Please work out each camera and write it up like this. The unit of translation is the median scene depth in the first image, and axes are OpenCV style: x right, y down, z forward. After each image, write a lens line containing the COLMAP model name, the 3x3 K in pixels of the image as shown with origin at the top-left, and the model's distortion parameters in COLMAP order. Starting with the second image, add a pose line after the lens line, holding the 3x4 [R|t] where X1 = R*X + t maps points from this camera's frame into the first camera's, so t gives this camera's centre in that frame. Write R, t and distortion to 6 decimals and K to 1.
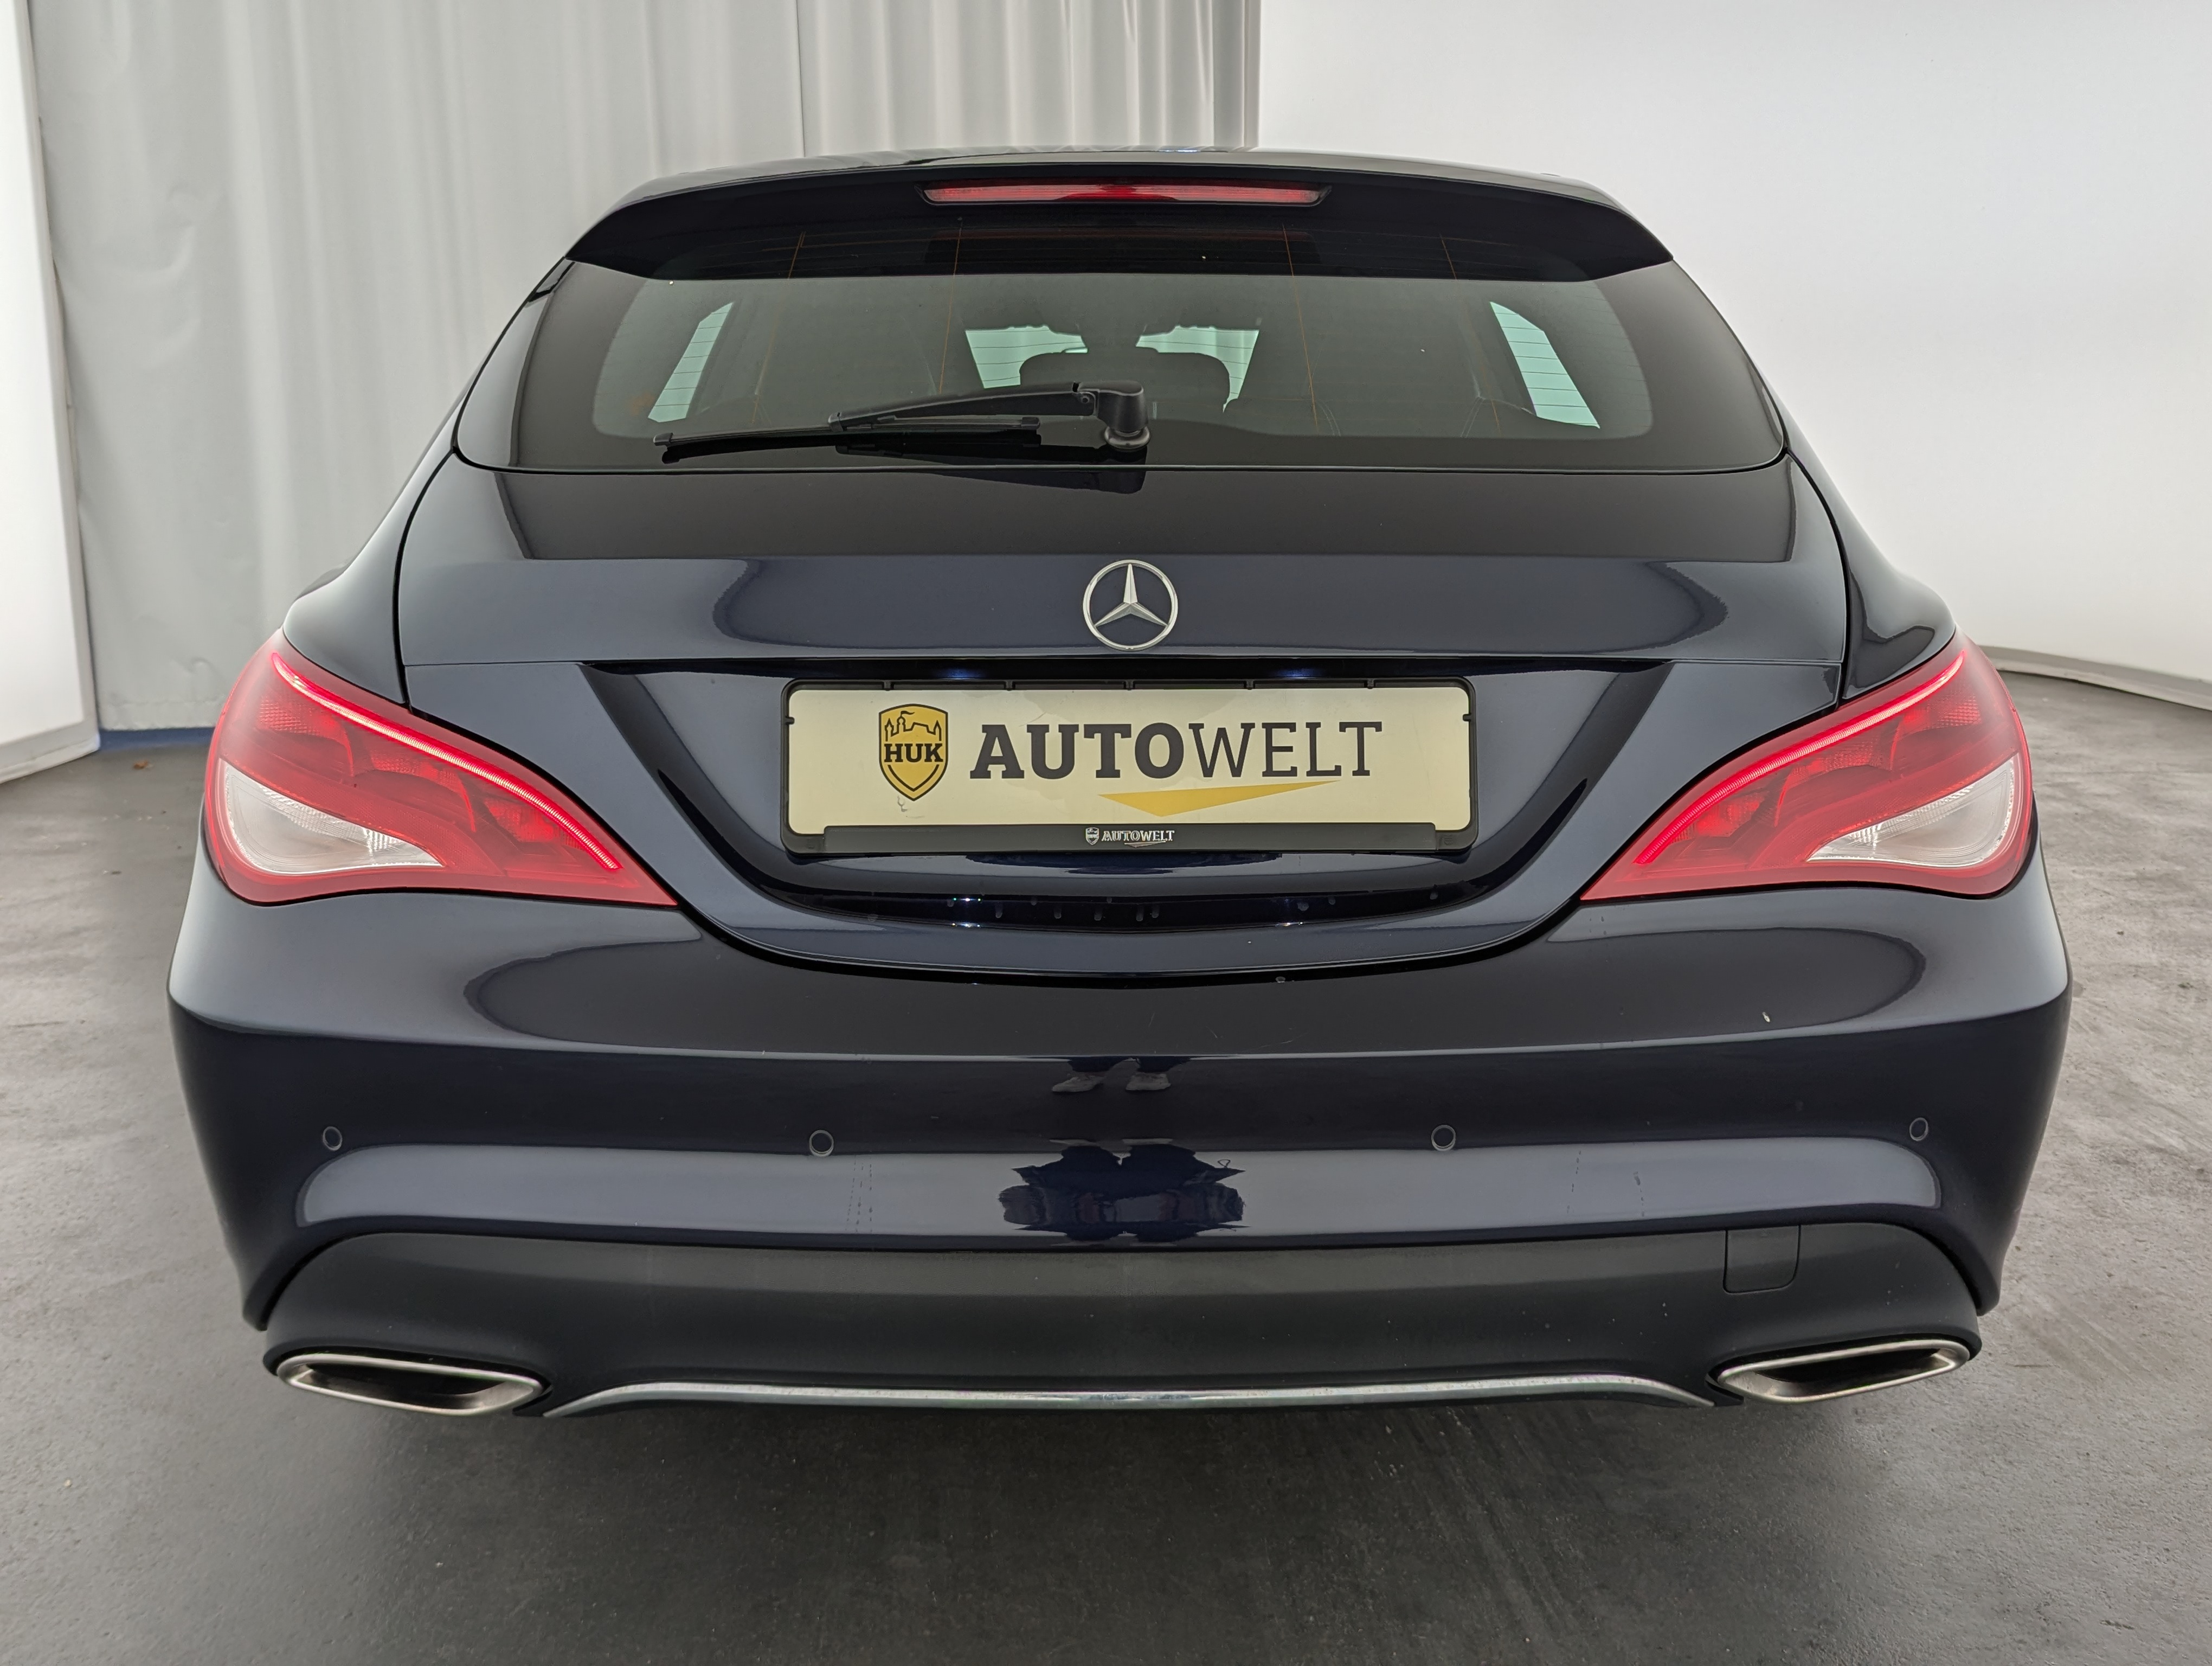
lens RADIAL K [[2033.7, 0, 1116.2], [0, 2033.7, 837.7], [0, 0, 1]] dist [0.016041, 0.000000]
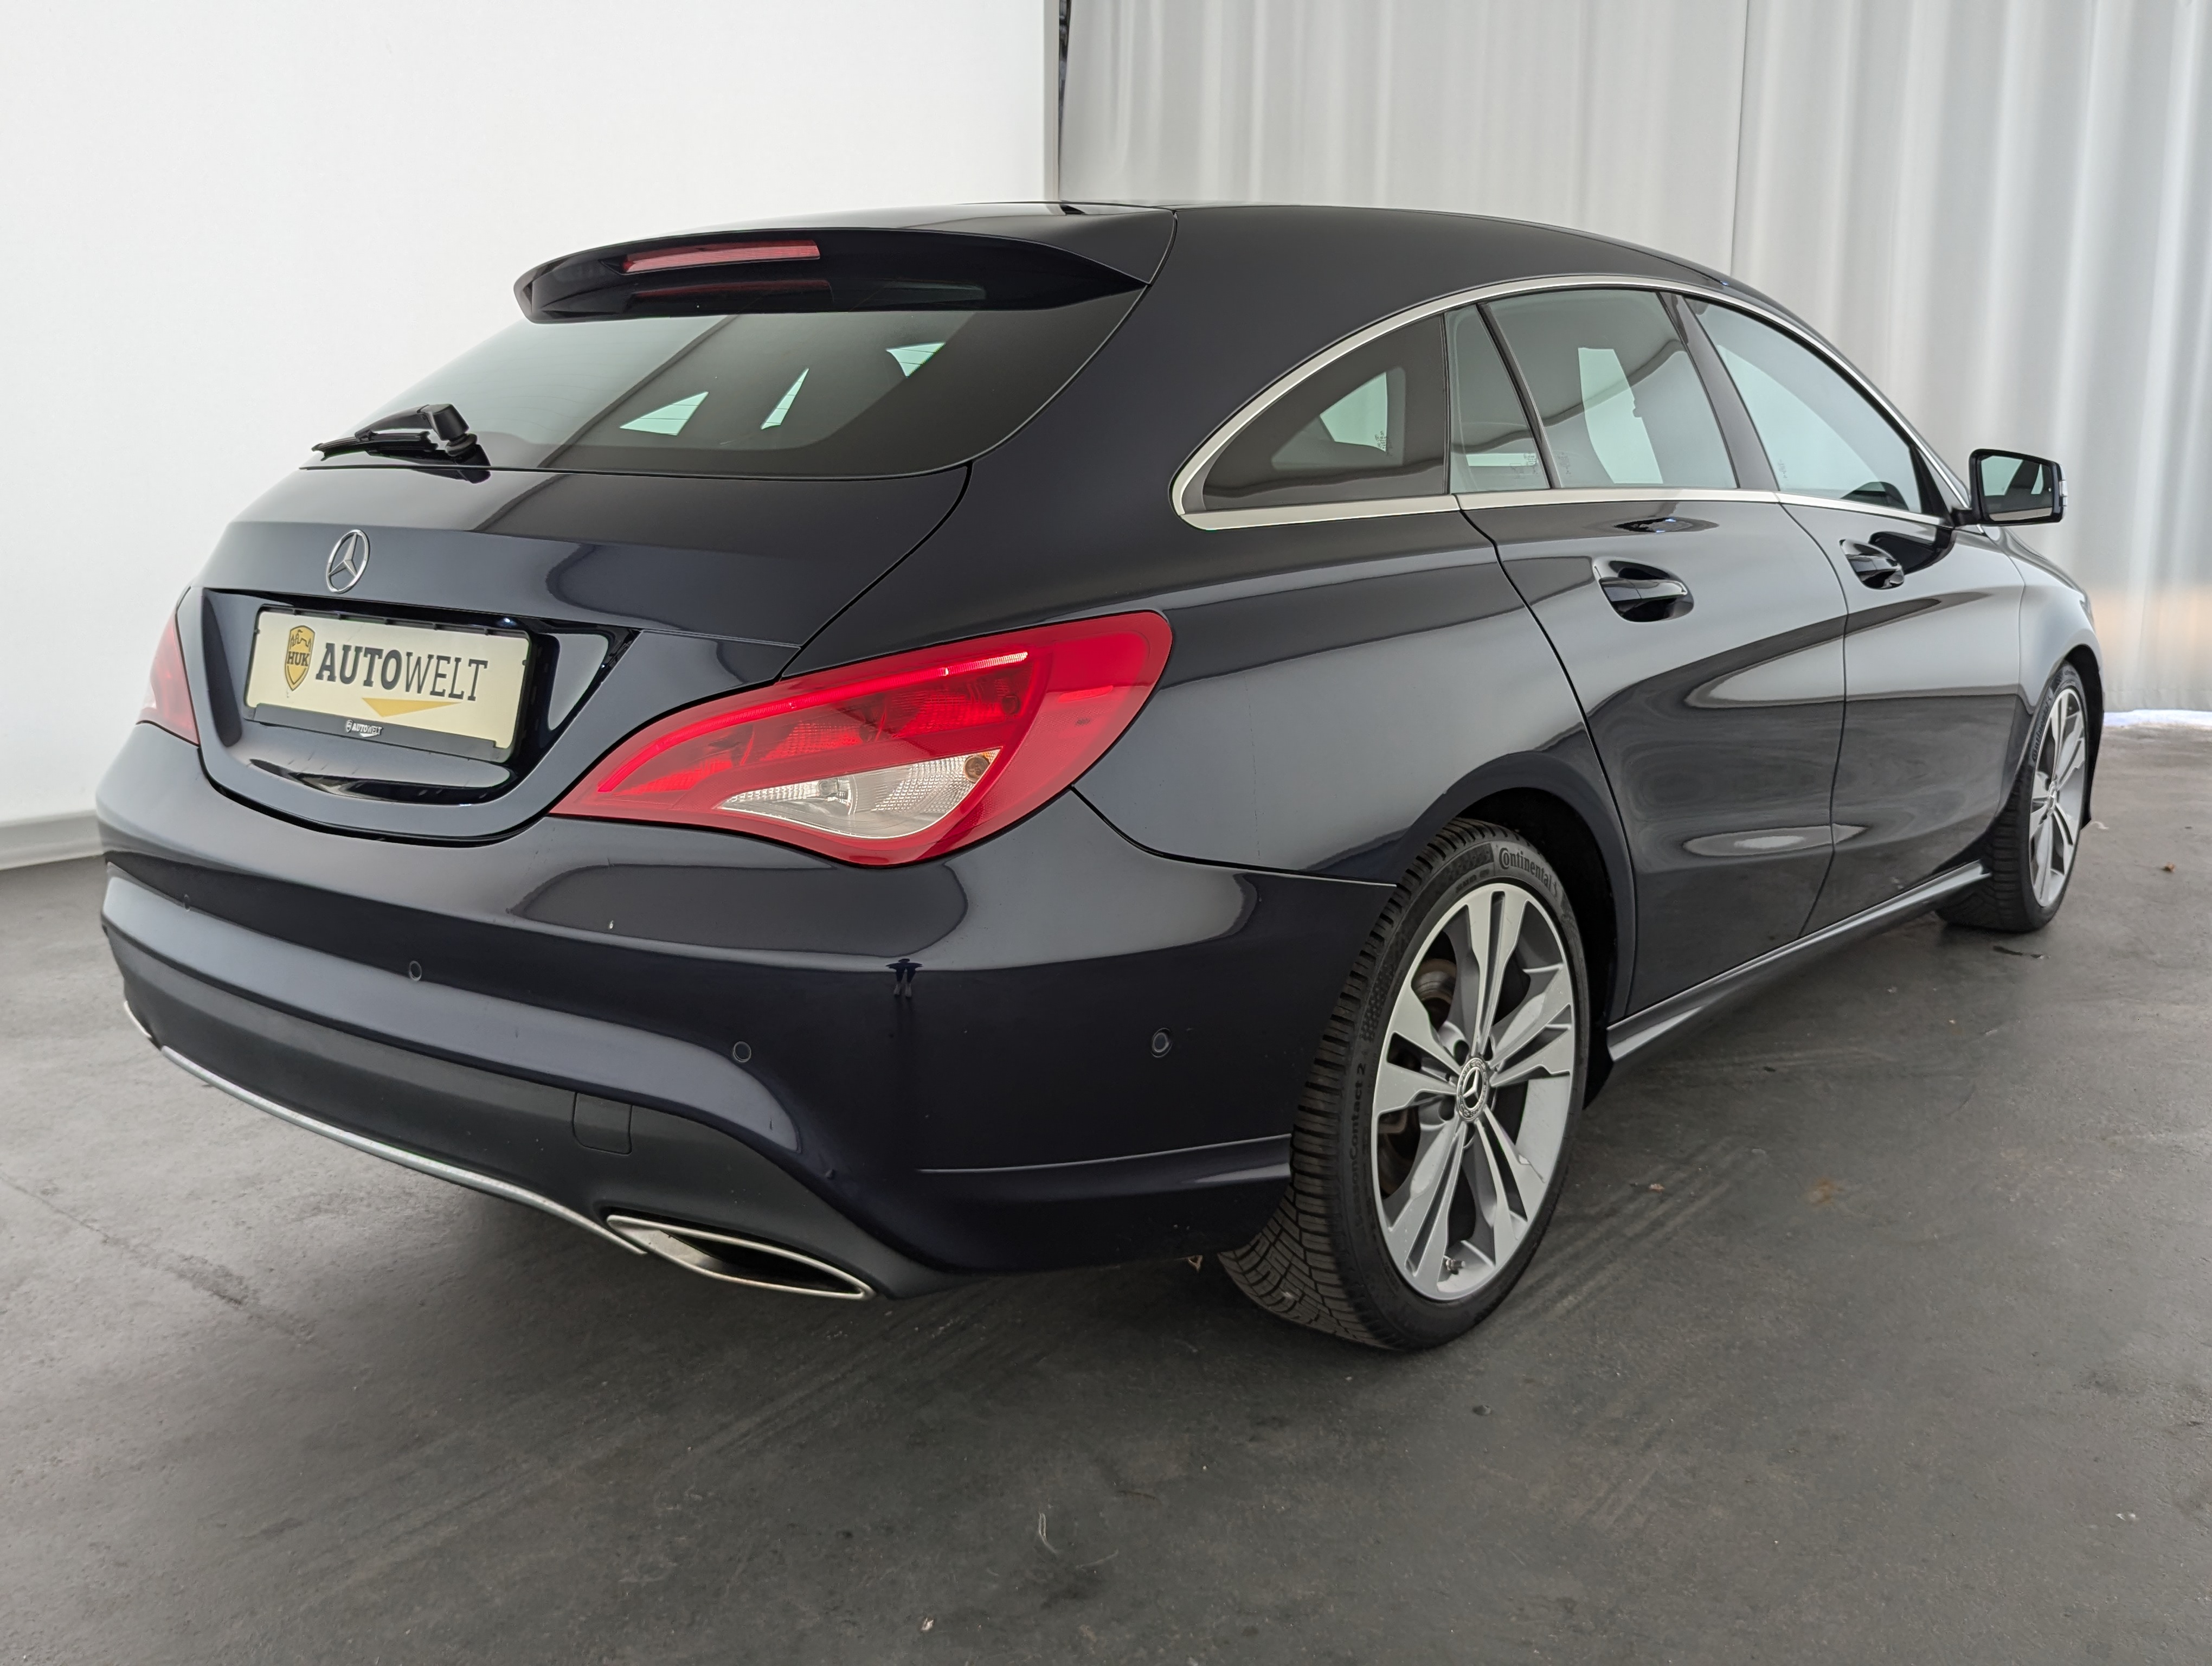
lens RADIAL K [[2033.7, 0, 1107.1], [0, 2033.7, 813.6], [0, 0, 1]] dist [0.016041, 0.000000]
pose [[0.756521, 0.118992, -0.643052, 1.294821], [-0.127737, 0.991254, 0.033148, -0.054041], [0.641373, 0.057064, 0.765104, 0.255858]]
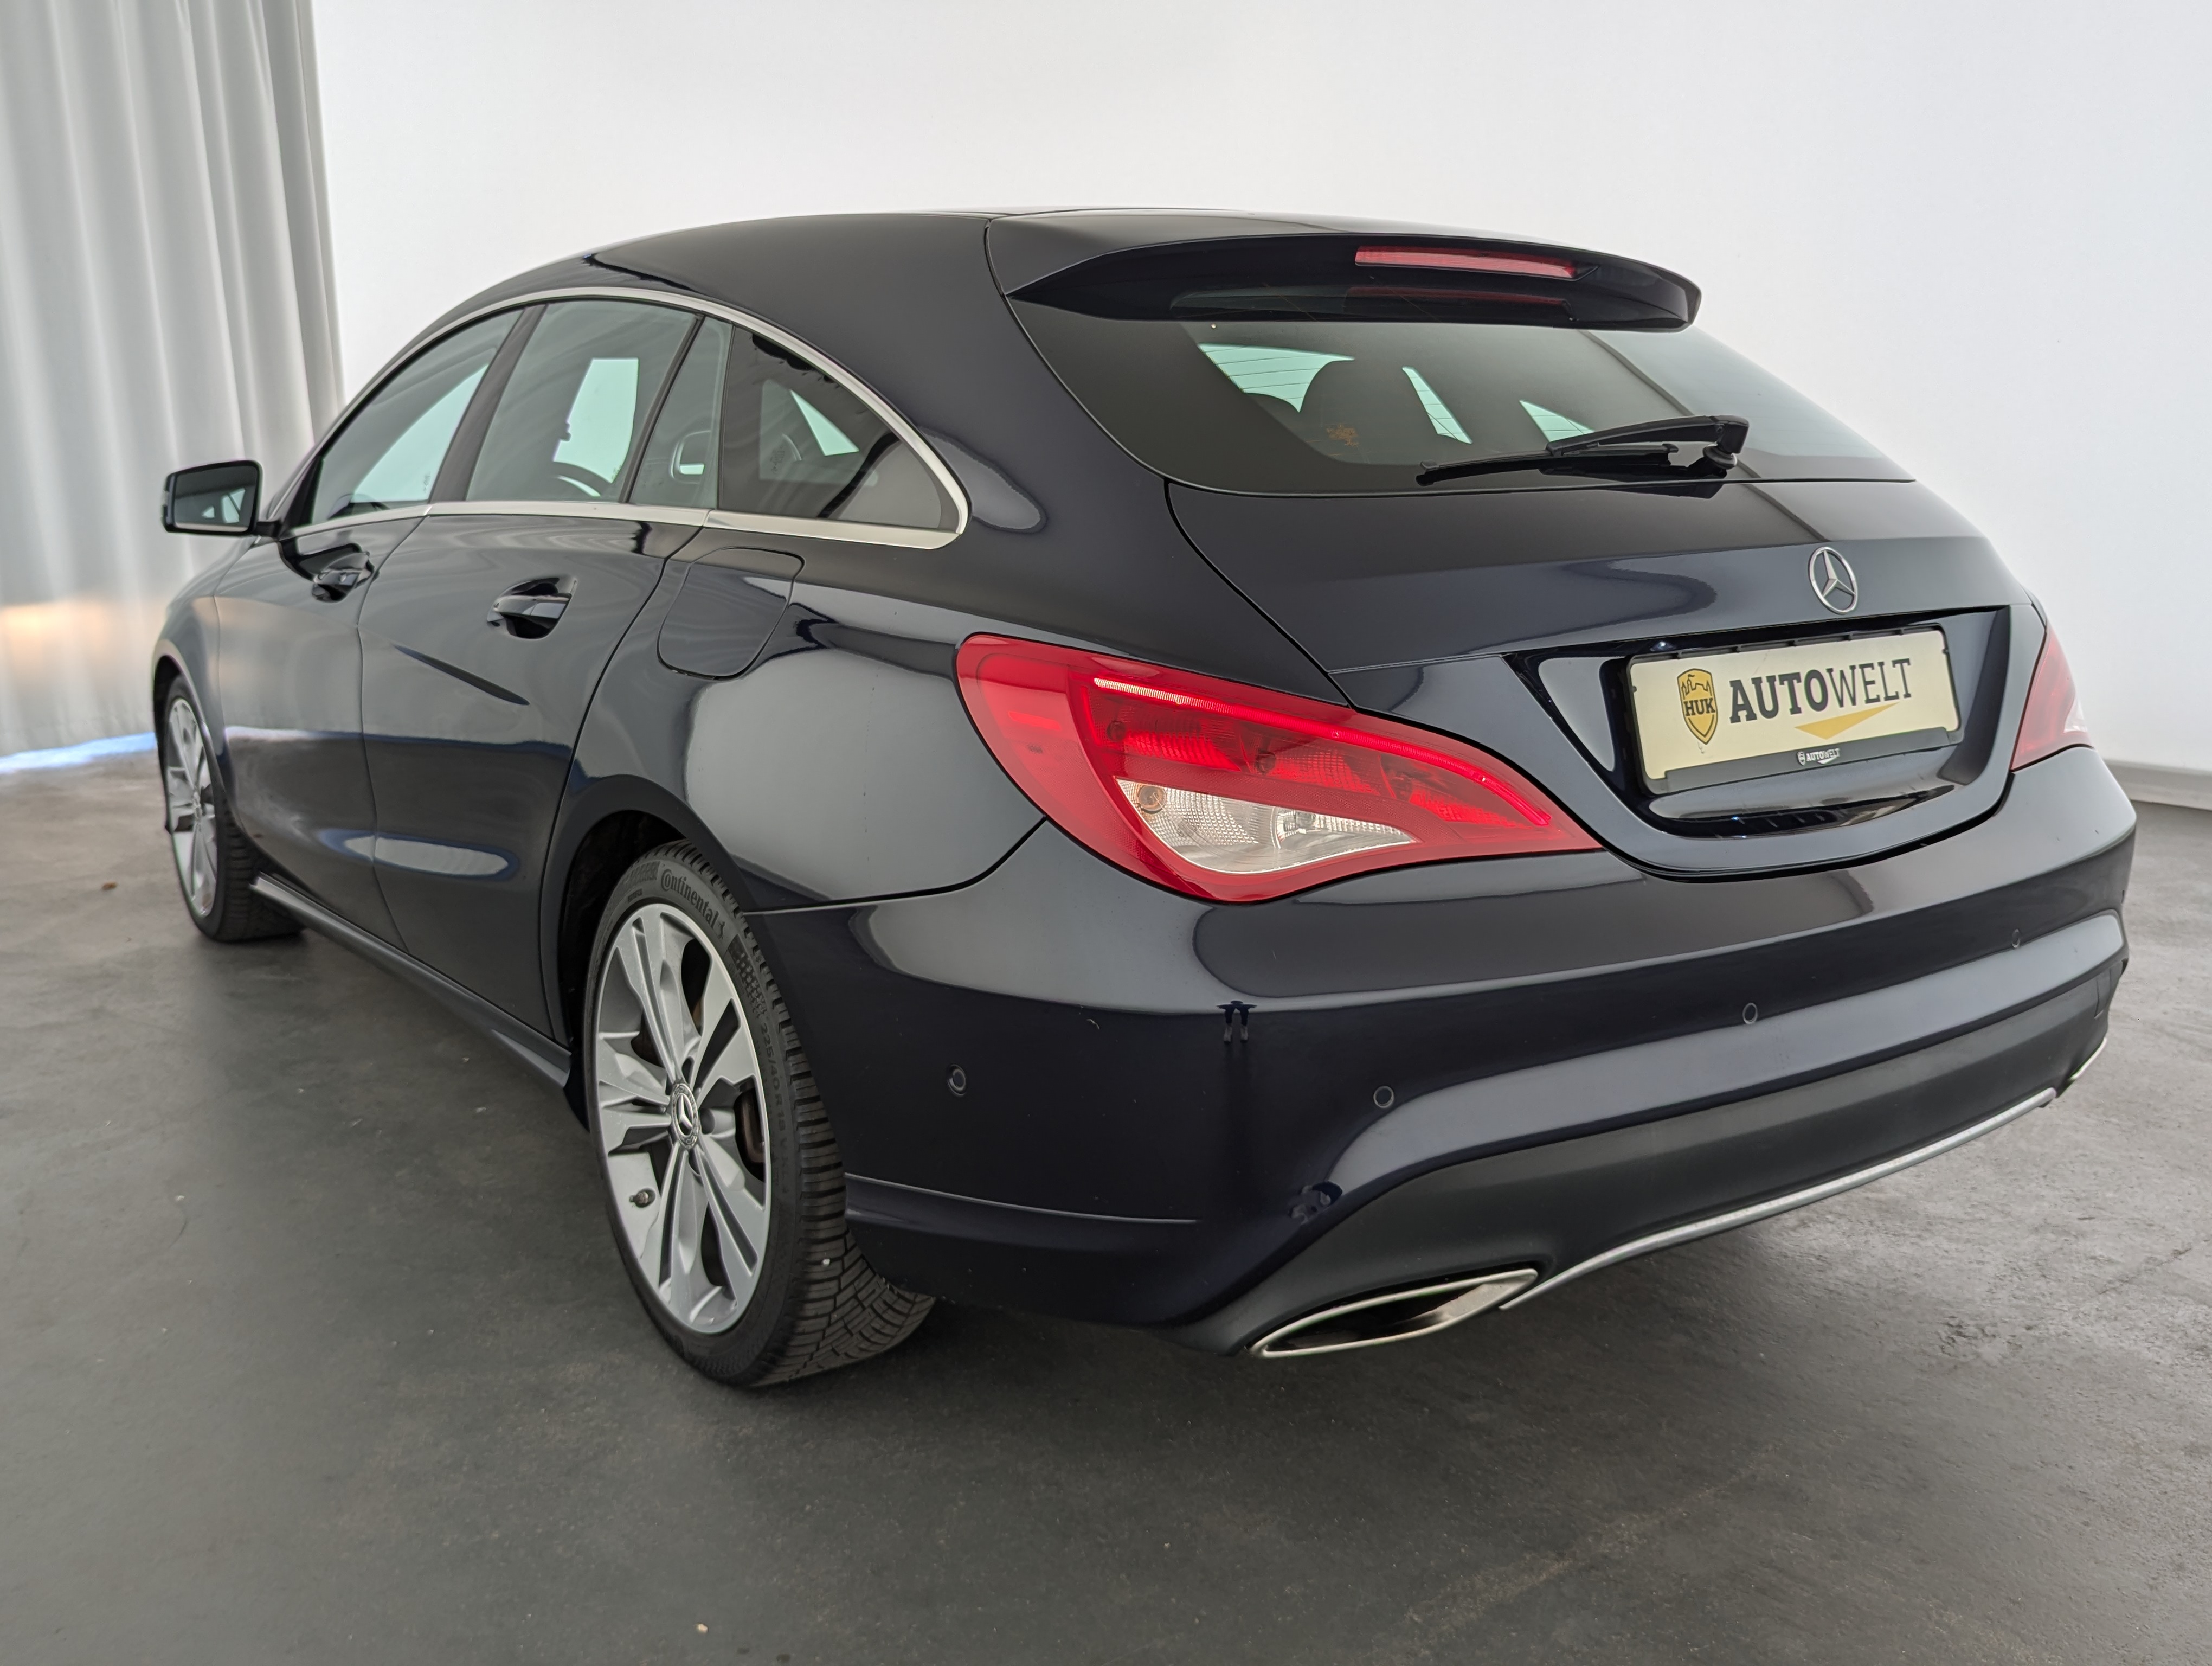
lens RADIAL K [[2033.7, 0, 1105.3], [0, 2033.7, 817.9], [0, 0, 1]] dist [0.016041, 0.000000]
pose [[0.817468, -0.112562, 0.564868, -1.123476], [0.124520, 0.992063, 0.017486, -0.041335], [-0.562353, 0.056043, 0.824996, 0.164582]]
